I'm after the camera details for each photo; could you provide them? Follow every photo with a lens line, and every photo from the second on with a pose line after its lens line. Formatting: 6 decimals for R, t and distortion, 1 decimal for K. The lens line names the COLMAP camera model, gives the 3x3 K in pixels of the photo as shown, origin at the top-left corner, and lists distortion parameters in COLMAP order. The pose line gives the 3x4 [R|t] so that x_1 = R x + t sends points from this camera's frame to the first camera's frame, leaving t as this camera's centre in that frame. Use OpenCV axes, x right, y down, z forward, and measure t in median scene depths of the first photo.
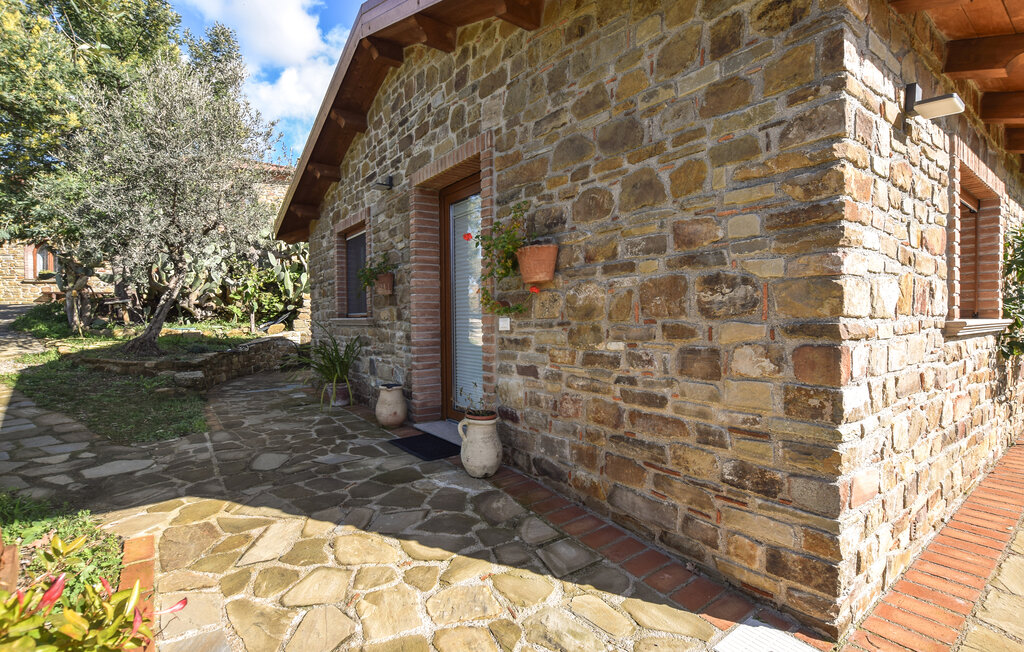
lens RADIAL K [[473.8, 0, 527.0], [0, 473.8, 328.5], [0, 0, 1]] dist [-0.040778, 0.008151]
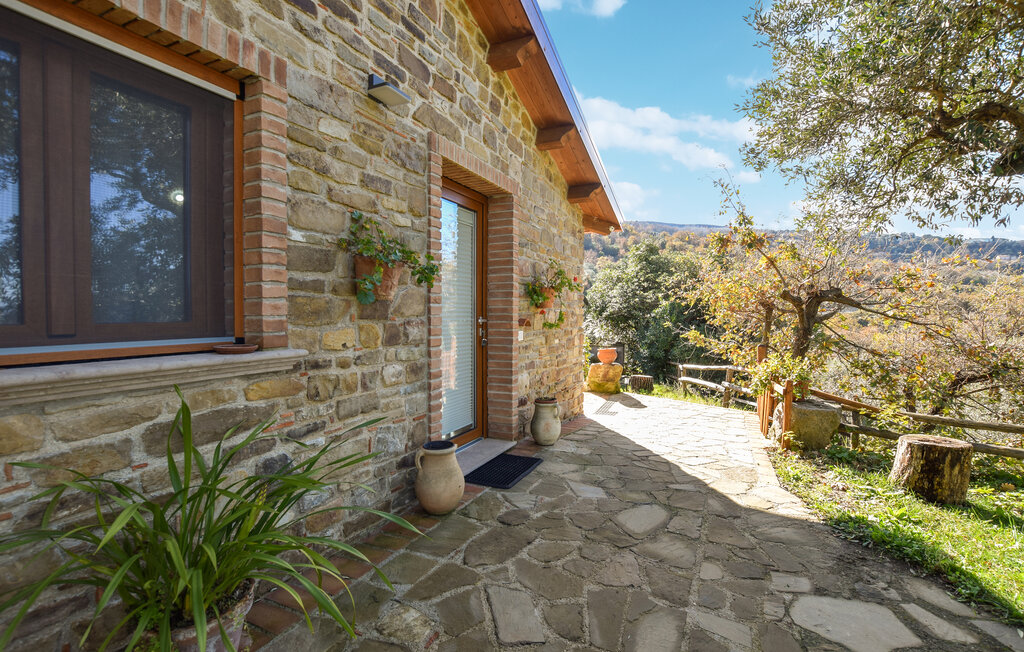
lens RADIAL K [[462.3, 0, 512.0], [0, 462.3, 326.0], [0, 0, 1]] dist [-0.000232, -0.000046]
pose [[-0.447127, -0.006981, 0.894443, -0.972737], [0.036789, 0.998980, 0.026187, -0.058116], [-0.893714, 0.044615, -0.446414, 1.297118]]
